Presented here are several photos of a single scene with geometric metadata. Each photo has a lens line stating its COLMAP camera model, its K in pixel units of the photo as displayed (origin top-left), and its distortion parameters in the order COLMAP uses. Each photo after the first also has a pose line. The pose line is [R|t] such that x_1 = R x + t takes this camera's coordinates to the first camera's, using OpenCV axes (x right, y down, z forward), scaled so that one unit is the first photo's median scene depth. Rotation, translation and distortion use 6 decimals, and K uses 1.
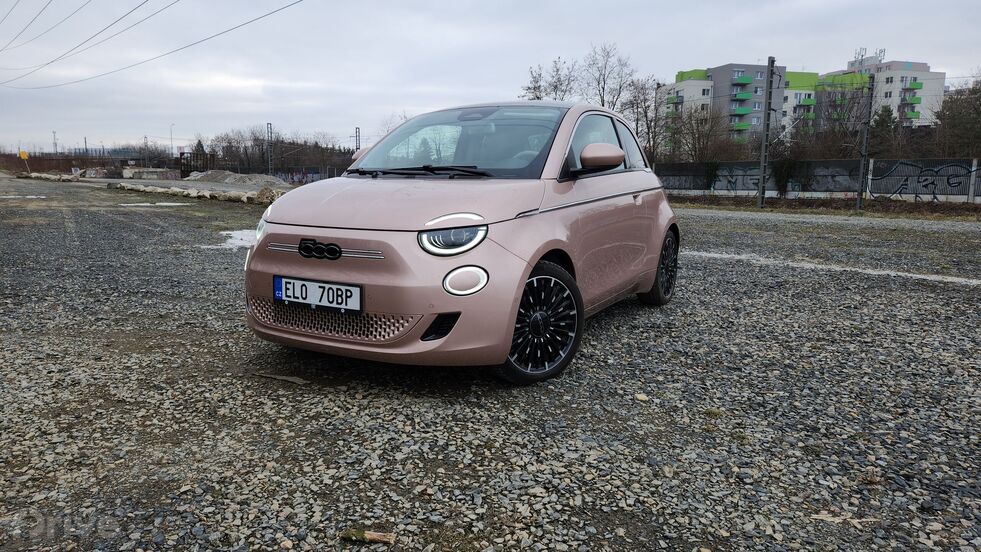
lens RADIAL K [[663.1, 0, 489.0], [0, 663.1, 279.0], [0, 0, 1]] dist [0.012839, -0.007112]
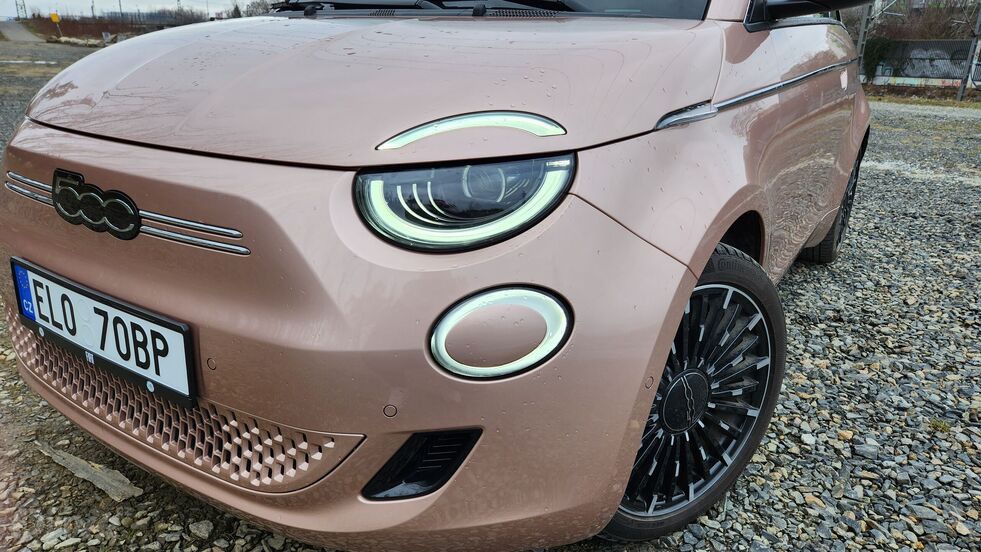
lens RADIAL K [[663.1, 0, 490.8], [0, 663.1, 273.4], [0, 0, 1]] dist [0.012839, -0.007112]
pose [[0.997577, 0.041466, -0.055861, -0.022165], [-0.031558, 0.985311, 0.167825, -0.074573], [0.062000, -0.165656, 0.984233, 0.655607]]
